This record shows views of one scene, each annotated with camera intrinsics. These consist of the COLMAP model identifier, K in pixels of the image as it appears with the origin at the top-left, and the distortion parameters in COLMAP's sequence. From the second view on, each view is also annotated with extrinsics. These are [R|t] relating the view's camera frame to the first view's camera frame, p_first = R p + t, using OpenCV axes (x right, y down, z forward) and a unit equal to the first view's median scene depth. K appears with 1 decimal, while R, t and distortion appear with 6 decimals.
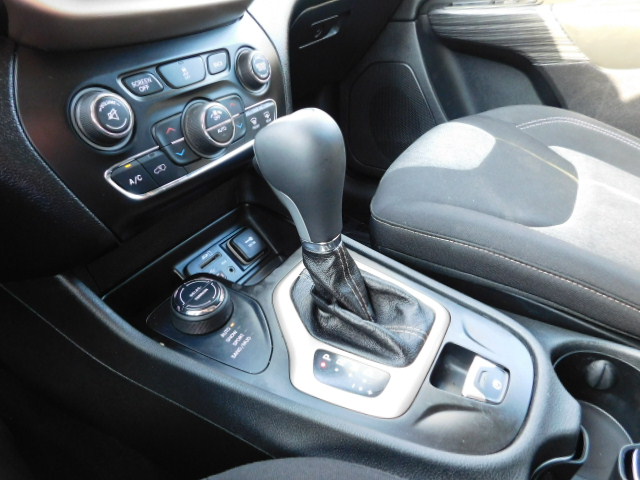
lens RADIAL K [[425.0, 0, 321.4], [0, 425.0, 243.0], [0, 0, 1]] dist [-0.058456, 0.042574]
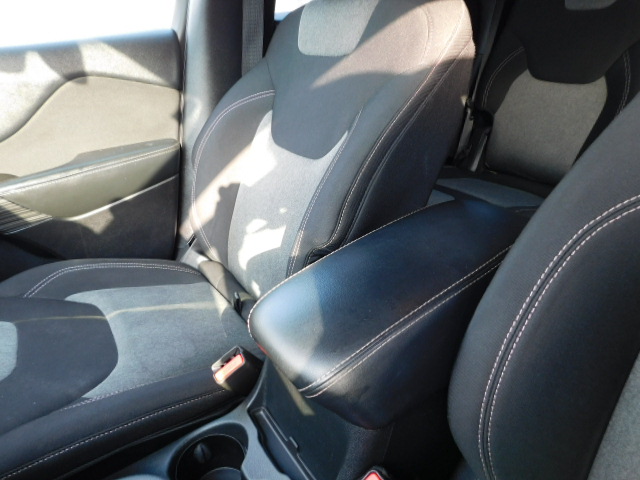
lens RADIAL K [[425.0, 0, 326.6], [0, 425.0, 241.6], [0, 0, 1]] dist [-0.058456, 0.042574]
pose [[0.417936, -0.398081, 0.816615, -0.037239], [0.522570, 0.840631, 0.142342, -0.274588], [-0.743135, 0.367248, 0.559355, -0.381782]]
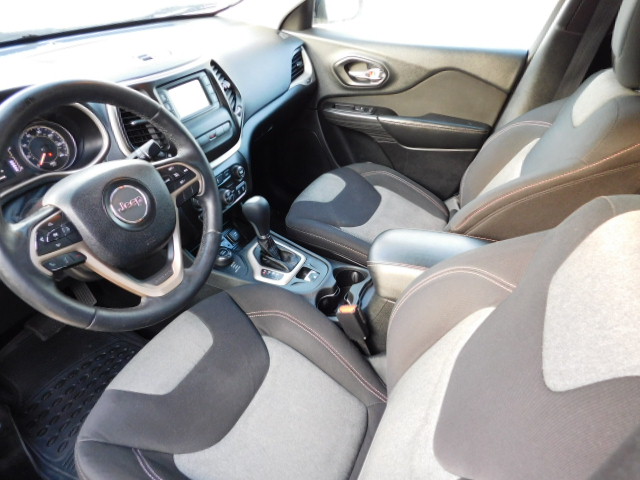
lens RADIAL K [[425.0, 0, 317.8], [0, 425.0, 250.1], [0, 0, 1]] dist [-0.058456, 0.042574]
pose [[0.994344, -0.014592, 0.105200, 0.066123], [0.007903, 0.997936, 0.063726, -0.084634], [-0.105913, -0.062534, 0.992407, -2.024504]]
